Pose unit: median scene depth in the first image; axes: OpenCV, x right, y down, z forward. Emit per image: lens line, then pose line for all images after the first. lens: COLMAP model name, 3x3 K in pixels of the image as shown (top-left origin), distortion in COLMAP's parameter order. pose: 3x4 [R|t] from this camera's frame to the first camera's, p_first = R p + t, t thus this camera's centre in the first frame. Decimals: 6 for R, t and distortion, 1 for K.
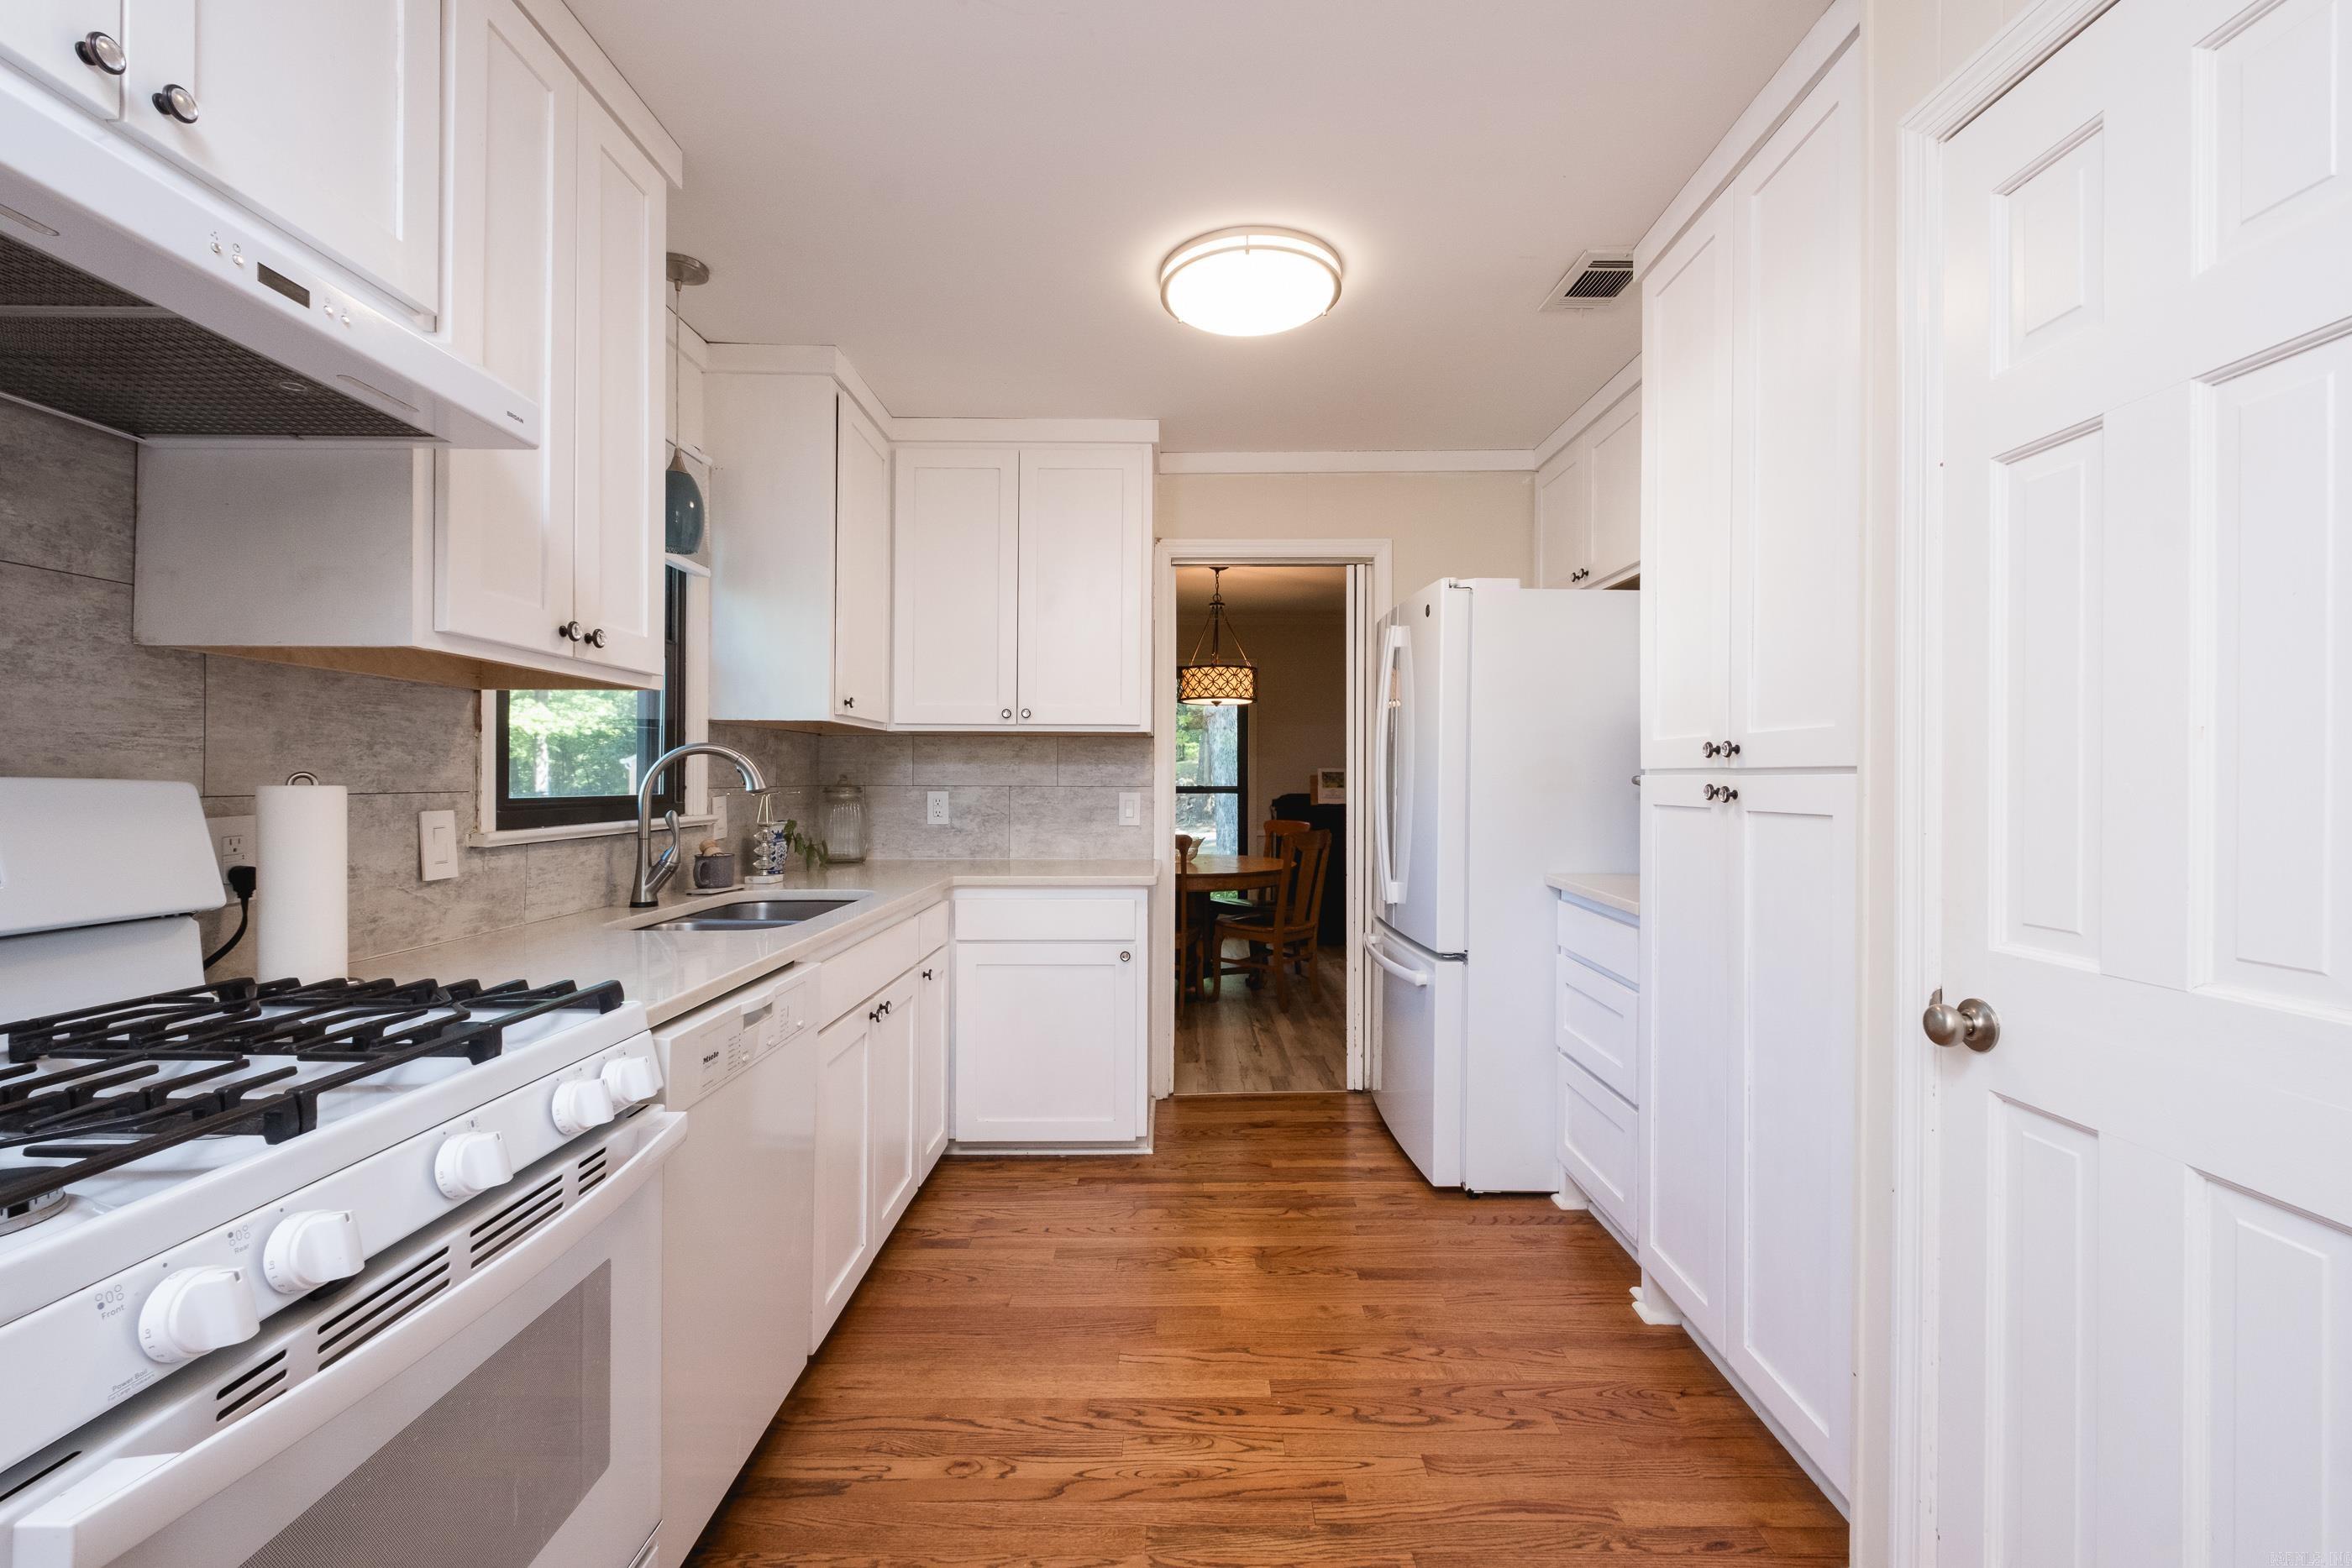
lens RADIAL K [[1010.3, 0, 1184.3], [0, 1010.3, 783.1], [0, 0, 1]] dist [0.006763, -0.005707]
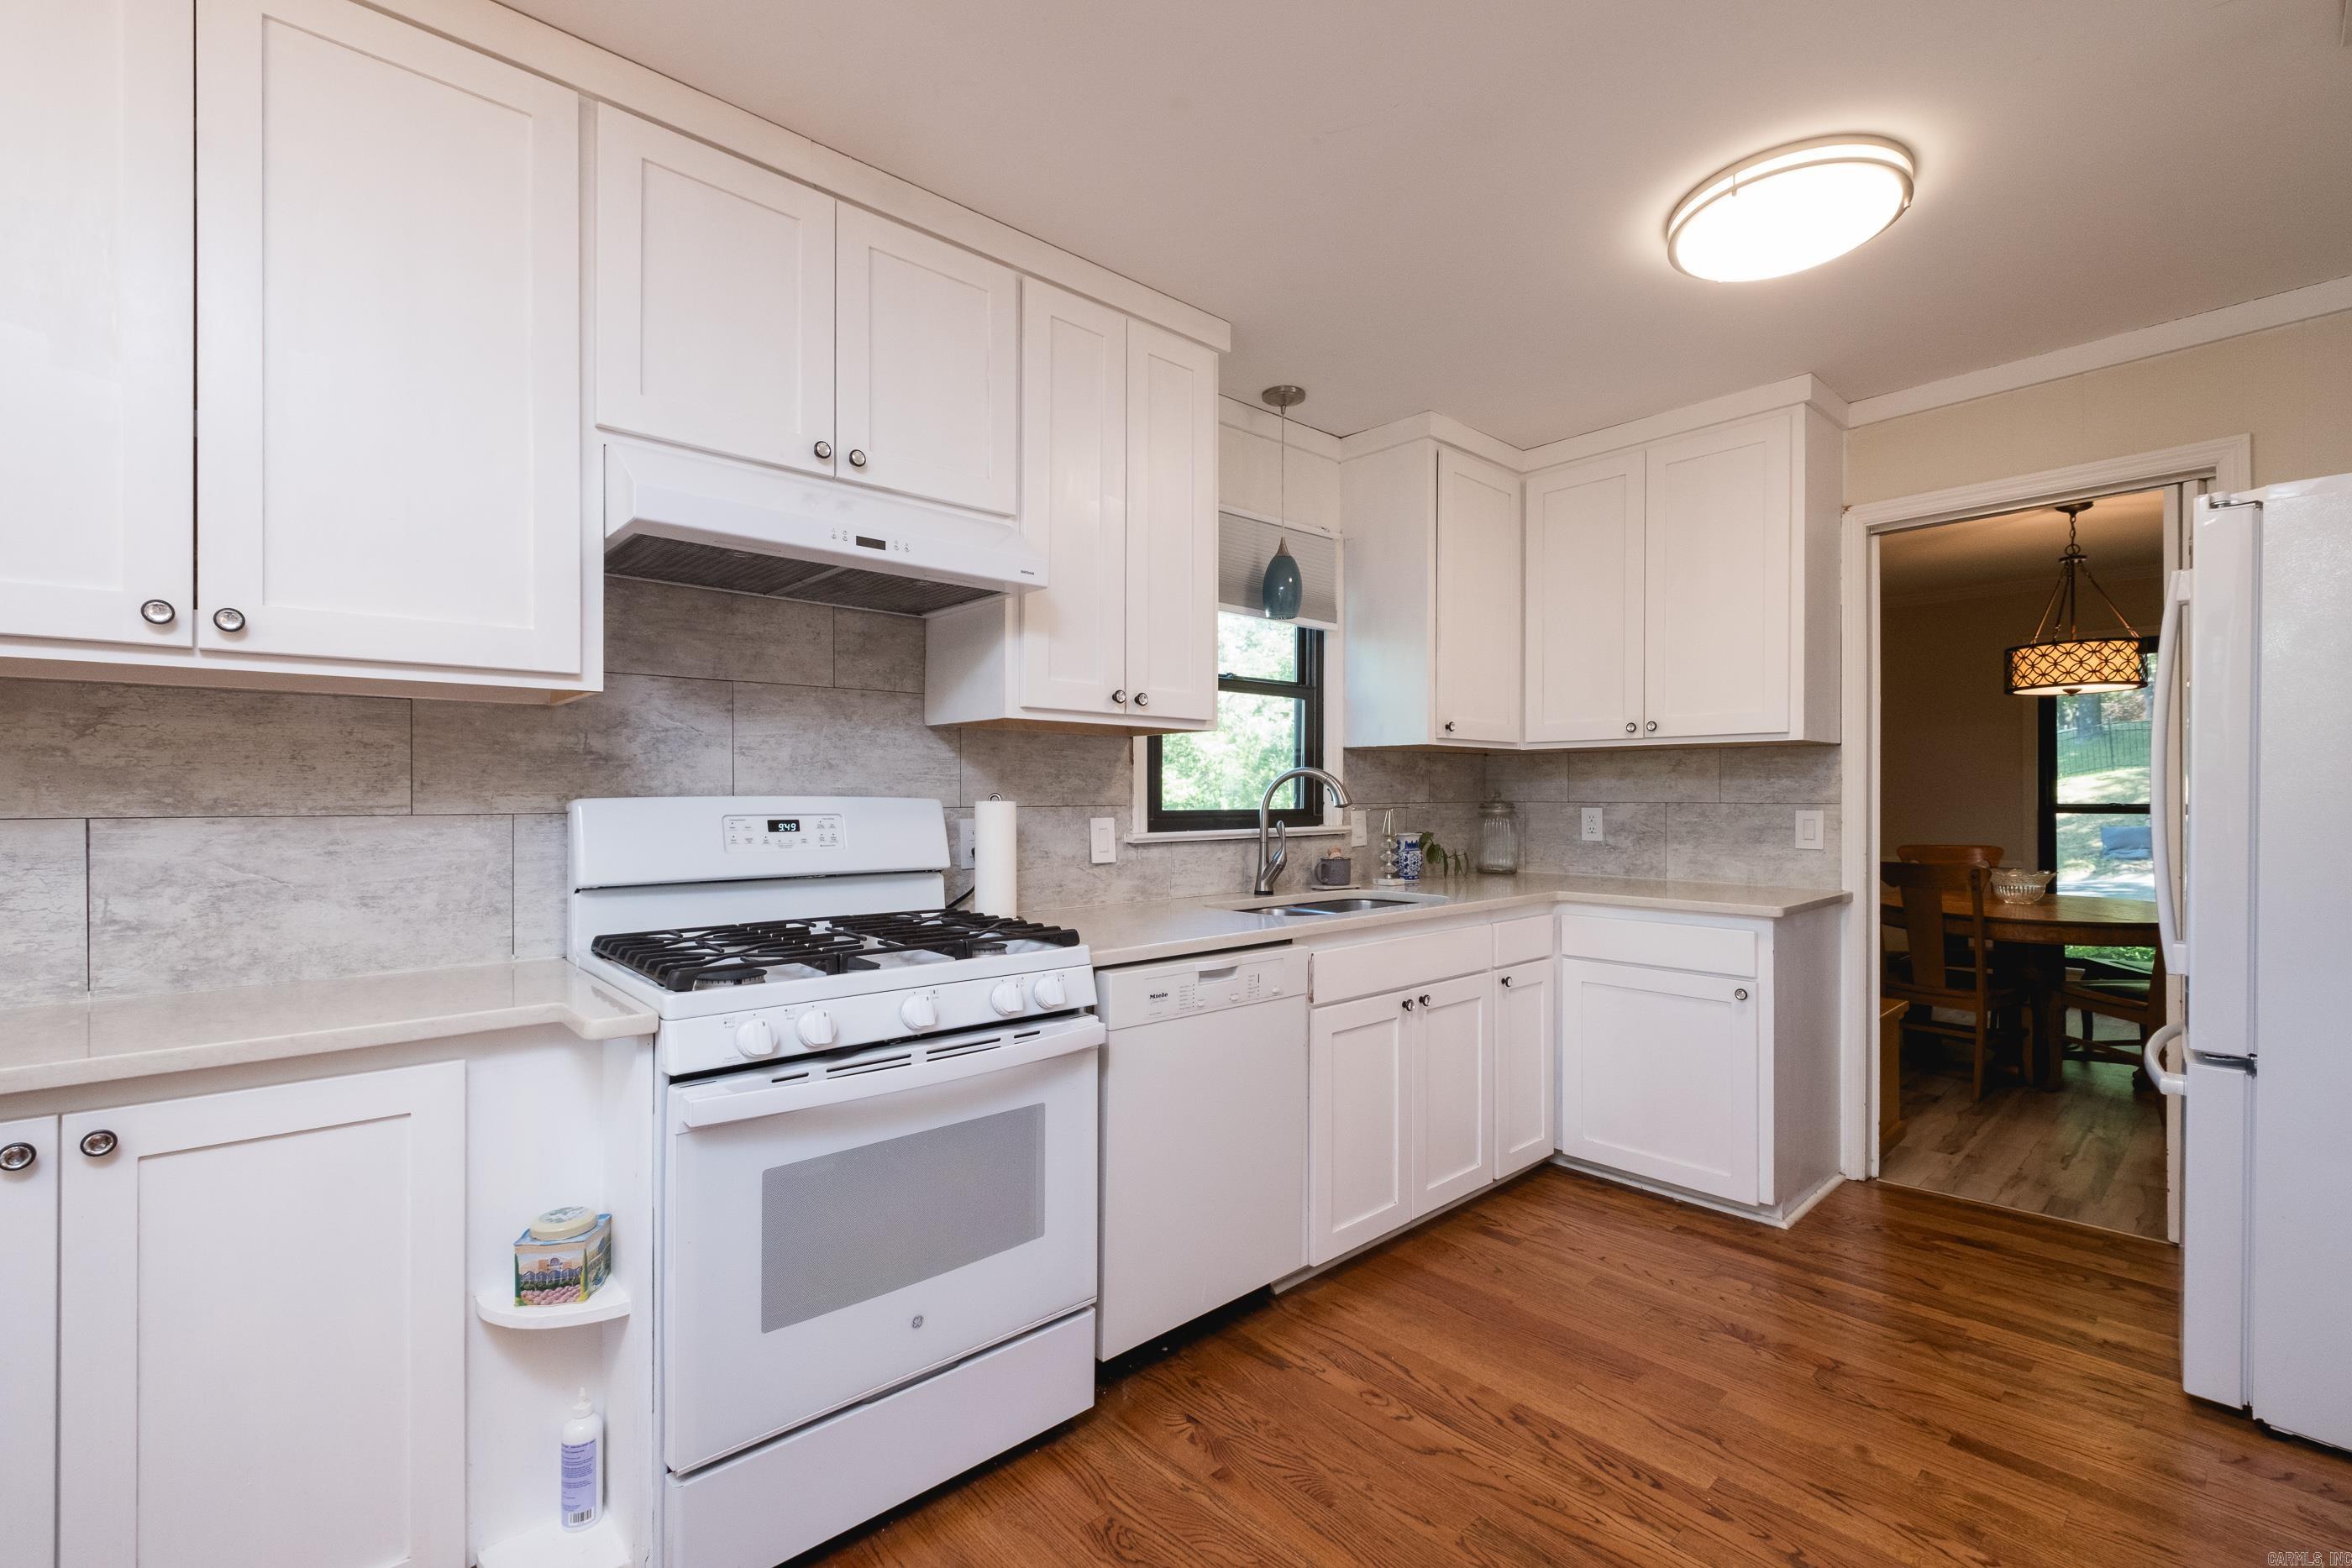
lens RADIAL K [[1010.3, 0, 1190.5], [0, 1010.3, 798.6], [0, 0, 1]] dist [0.006763, -0.005707]
pose [[0.670529, -0.001493, -0.741882, 0.325472], [0.000311, 0.999998, -0.001731, 0.000843], [0.741883, 0.000930, 0.670528, 0.051744]]
